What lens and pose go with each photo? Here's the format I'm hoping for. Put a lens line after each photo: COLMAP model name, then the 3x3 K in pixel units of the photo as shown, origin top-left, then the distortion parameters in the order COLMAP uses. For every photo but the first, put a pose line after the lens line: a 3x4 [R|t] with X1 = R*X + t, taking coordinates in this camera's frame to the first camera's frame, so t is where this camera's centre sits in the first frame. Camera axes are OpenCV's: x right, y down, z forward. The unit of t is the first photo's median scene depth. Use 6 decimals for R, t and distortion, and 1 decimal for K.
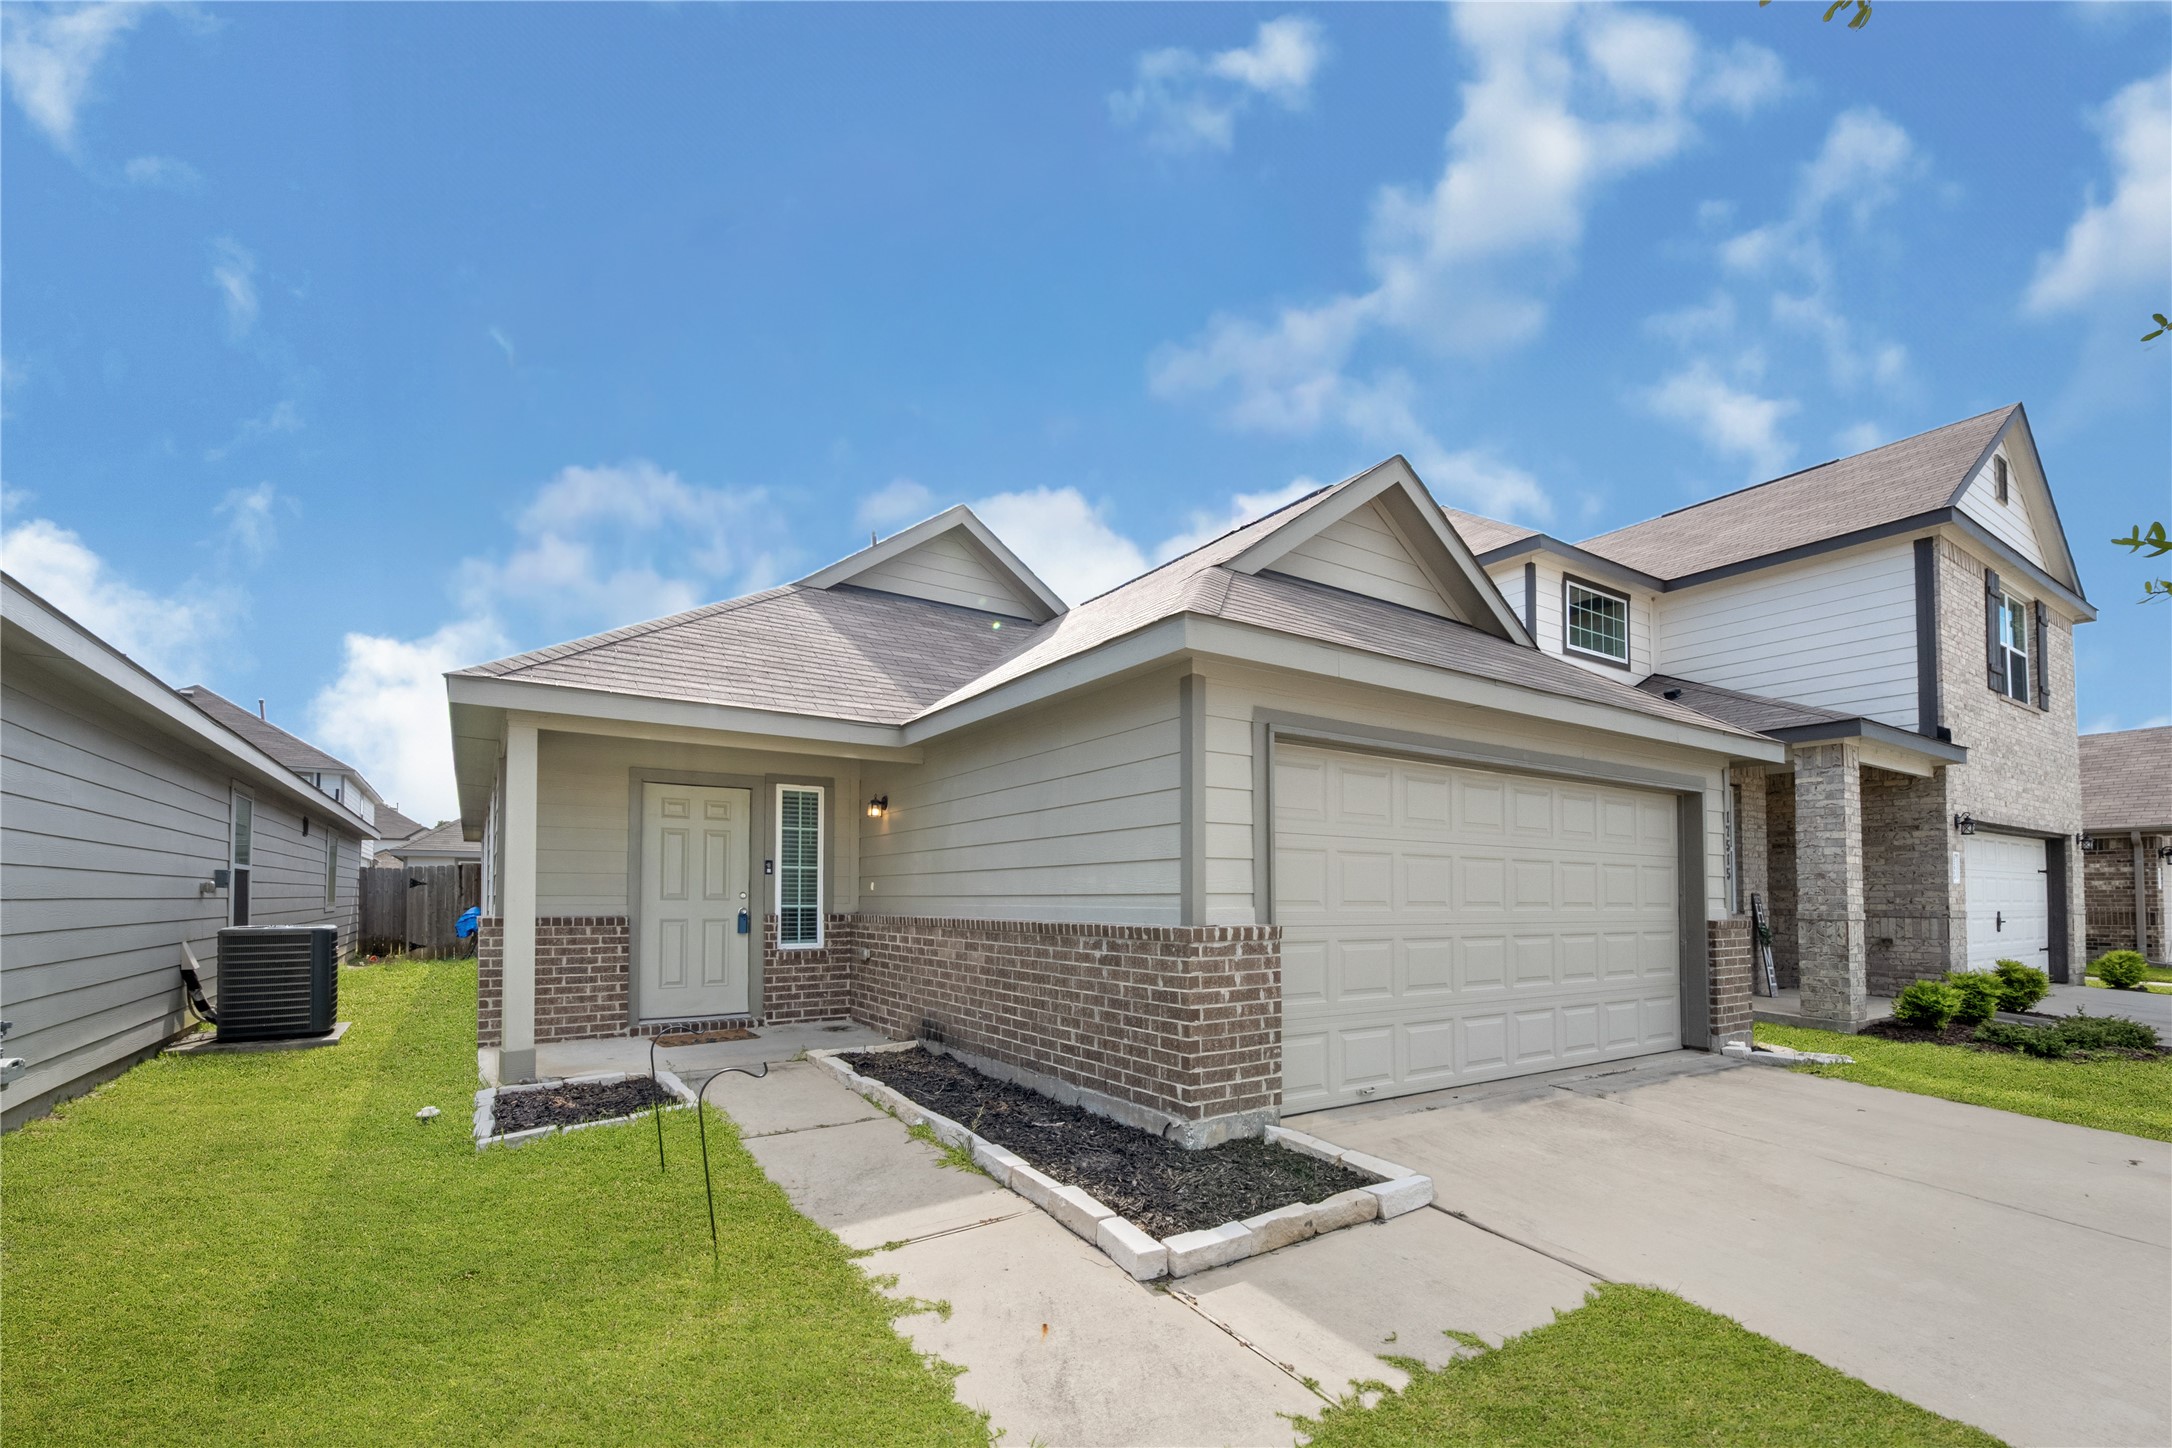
lens RADIAL K [[899.1, 0, 1091.1], [0, 899.1, 880.5], [0, 0, 1]] dist [-0.000126, 0.000011]
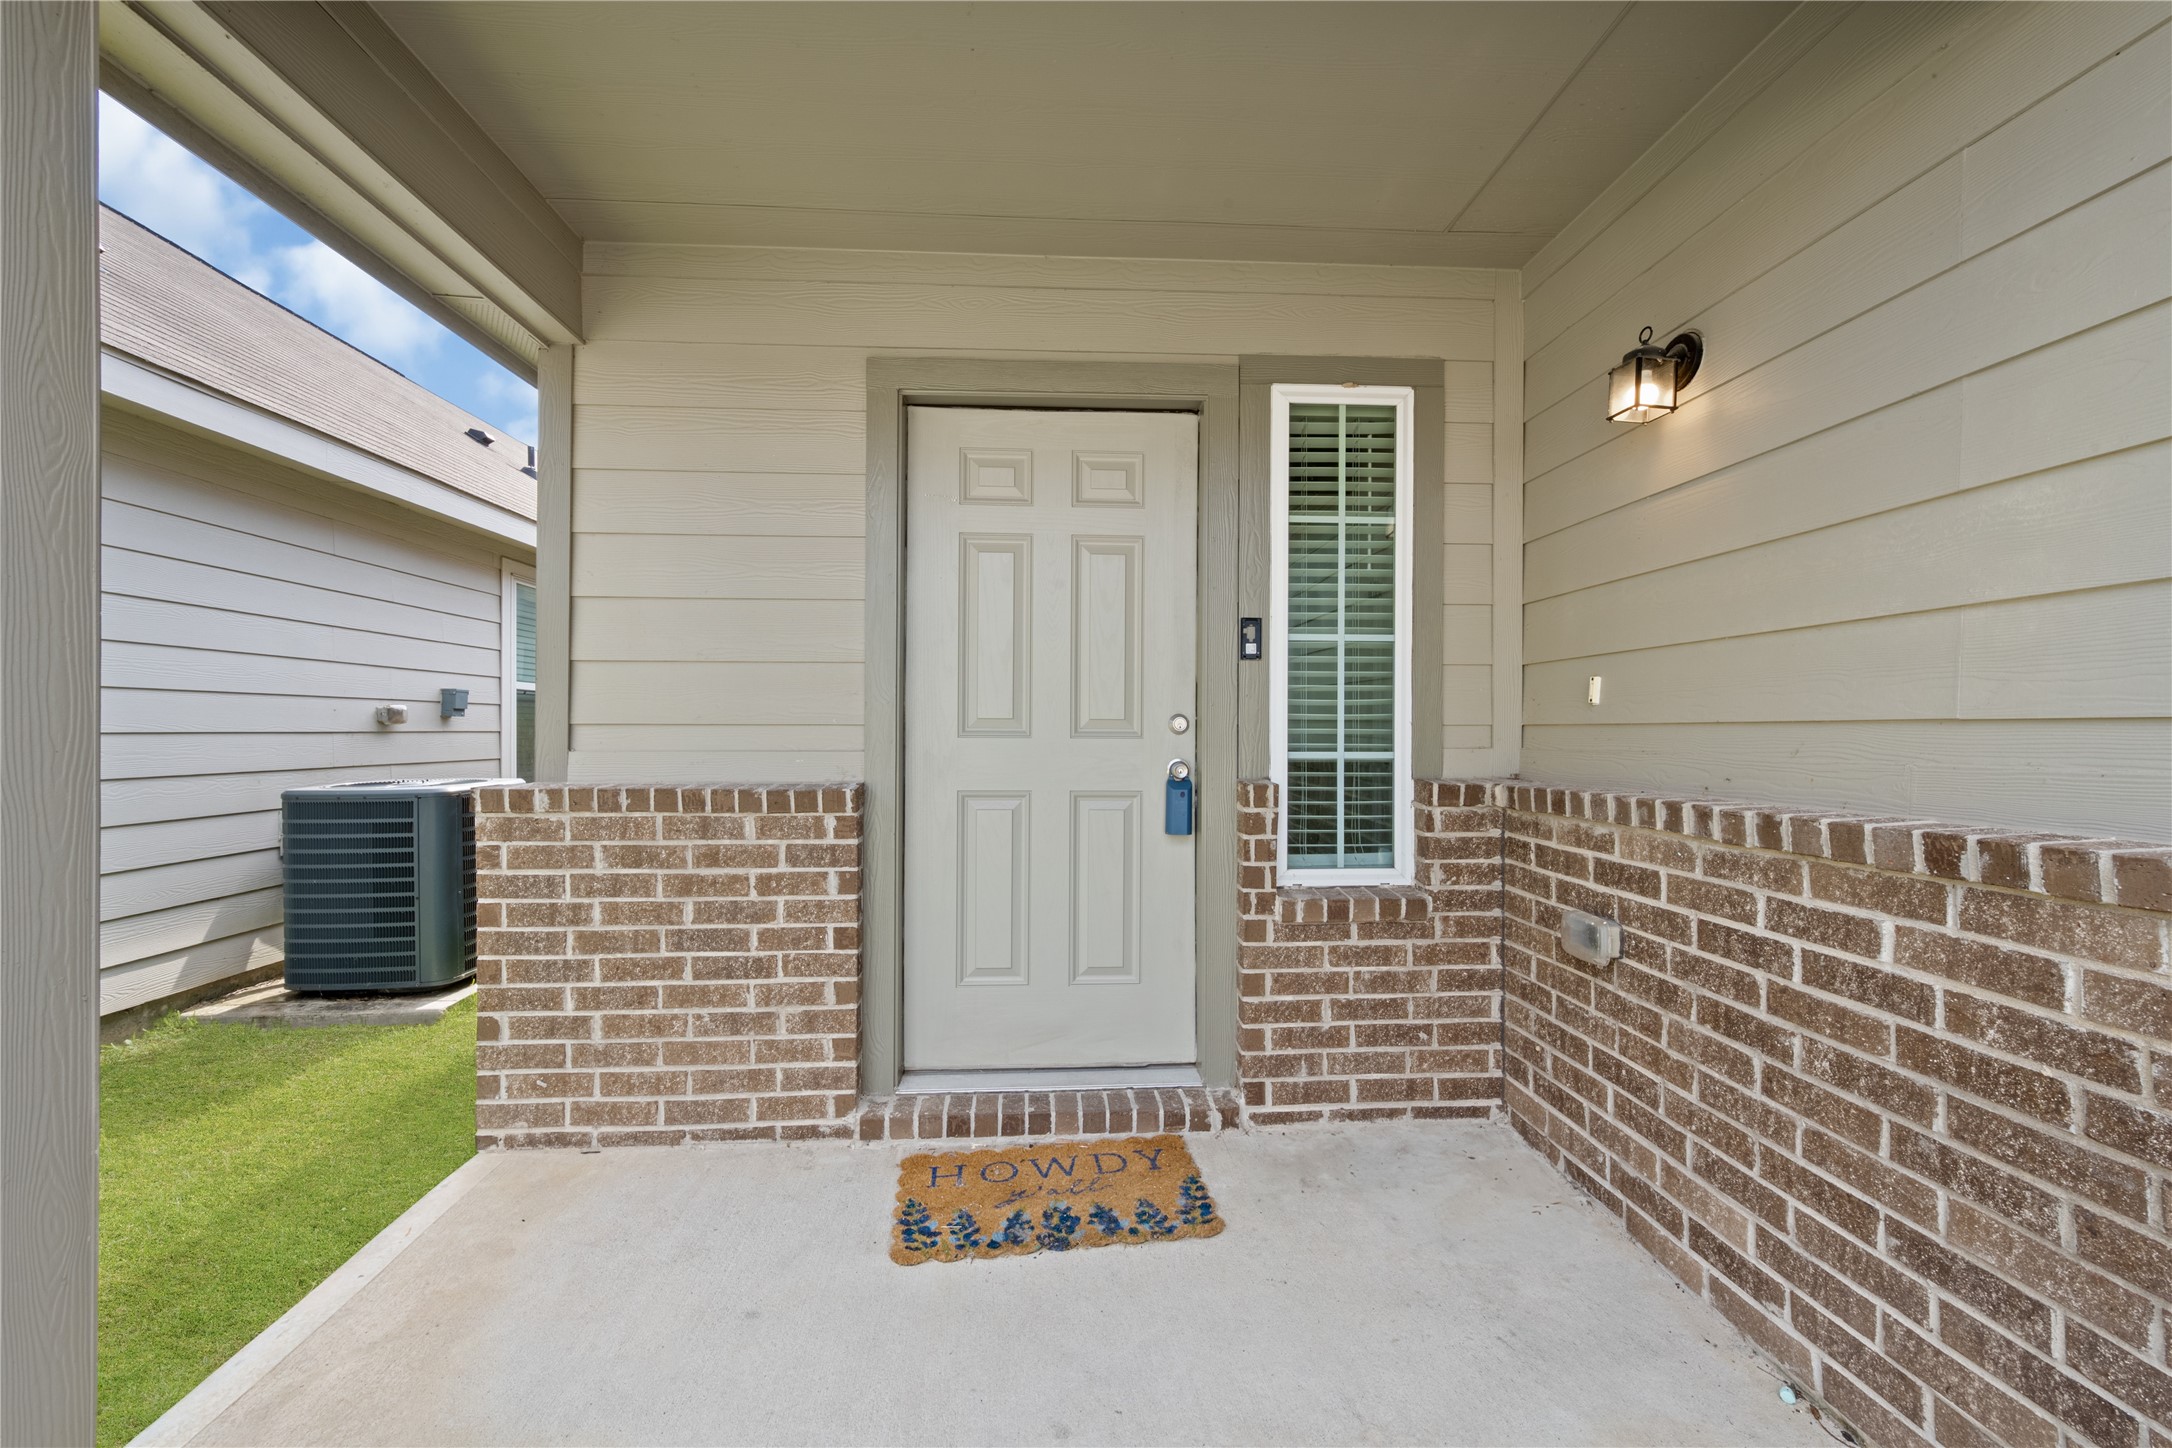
lens RADIAL K [[855.6, 0, 1089.8], [0, 855.6, 743.6], [0, 0, 1]] dist [0.000358, 0.000125]
pose [[0.859054, 0.004698, -0.511863, -0.250620], [0.010976, 0.999559, 0.027595, 0.014836], [0.511767, -0.029324, 0.858624, 0.705176]]
